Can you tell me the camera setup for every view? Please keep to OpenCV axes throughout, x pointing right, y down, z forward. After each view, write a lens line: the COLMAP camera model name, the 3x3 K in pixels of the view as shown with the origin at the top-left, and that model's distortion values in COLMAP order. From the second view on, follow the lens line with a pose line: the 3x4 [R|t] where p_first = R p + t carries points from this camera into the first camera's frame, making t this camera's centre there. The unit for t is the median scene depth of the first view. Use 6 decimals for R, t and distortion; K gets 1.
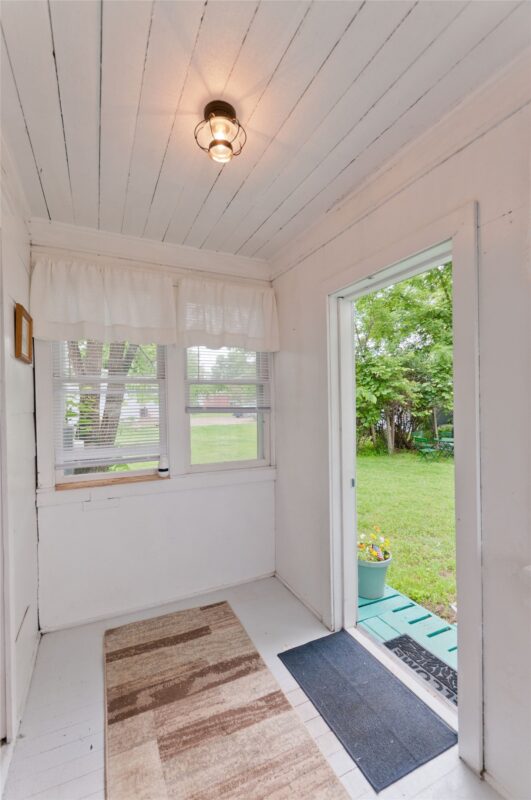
lens RADIAL K [[353.4, 0, 258.3], [0, 353.4, 402.6], [0, 0, 1]] dist [0.016809, -0.006257]
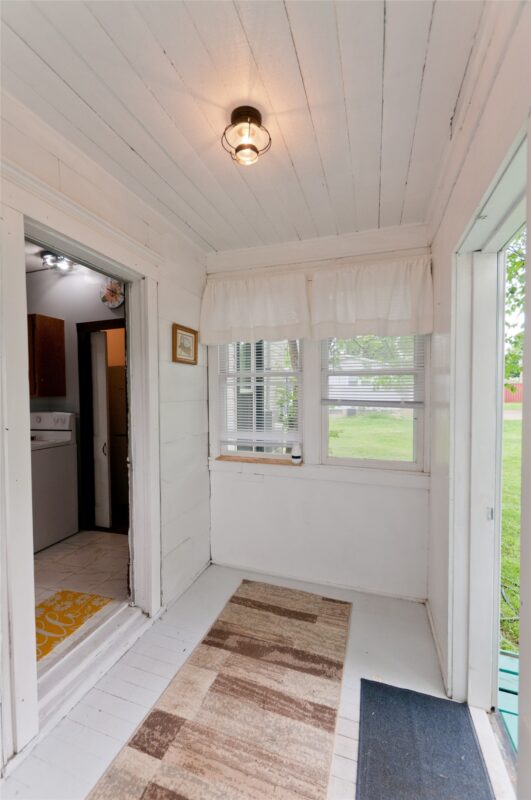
lens RADIAL K [[353.4, 0, 258.3], [0, 353.4, 402.6], [0, 0, 1]] dist [0.016809, -0.006257]
pose [[0.708551, 0.035349, -0.704774, 0.509175], [-0.009899, 0.999144, 0.040161, -0.020848], [0.705590, -0.021479, 0.708295, 0.208289]]
